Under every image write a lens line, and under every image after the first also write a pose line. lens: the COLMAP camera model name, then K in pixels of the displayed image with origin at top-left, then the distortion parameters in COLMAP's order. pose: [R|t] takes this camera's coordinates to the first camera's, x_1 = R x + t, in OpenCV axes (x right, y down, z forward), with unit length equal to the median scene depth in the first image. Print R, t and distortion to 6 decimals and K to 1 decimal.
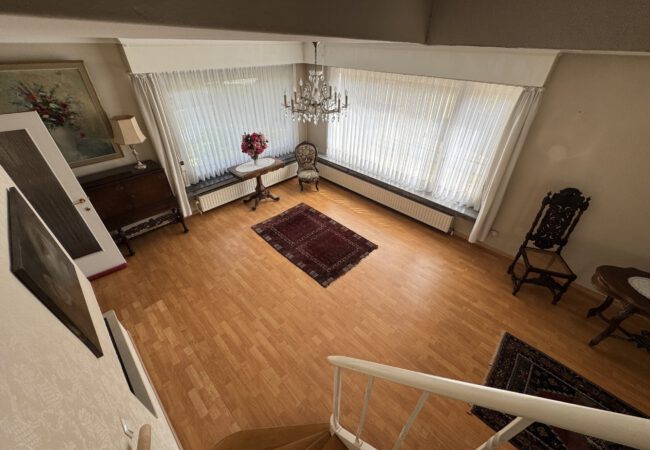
lens RADIAL K [[257.8, 0, 321.7], [0, 257.8, 221.1], [0, 0, 1]] dist [-0.004271, 0.000603]
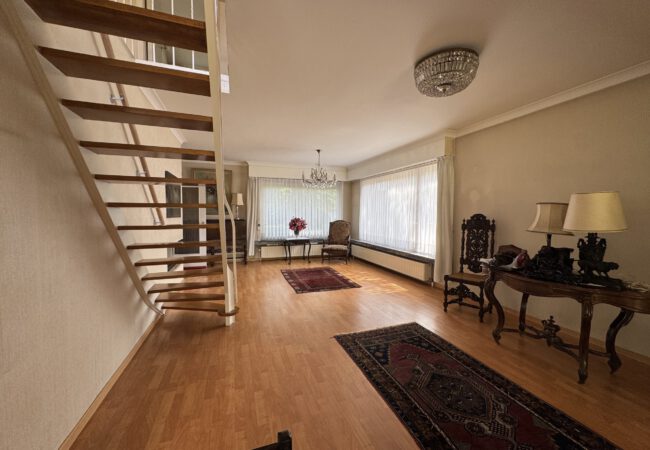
lens RADIAL K [[257.8, 0, 326.1], [0, 257.8, 226.9], [0, 0, 1]] dist [-0.004271, 0.000603]
pose [[0.904163, 0.026011, -0.426396, 0.738796], [-0.250076, 0.841468, -0.478951, 0.624702], [0.346340, 0.539681, 0.767328, -0.163649]]
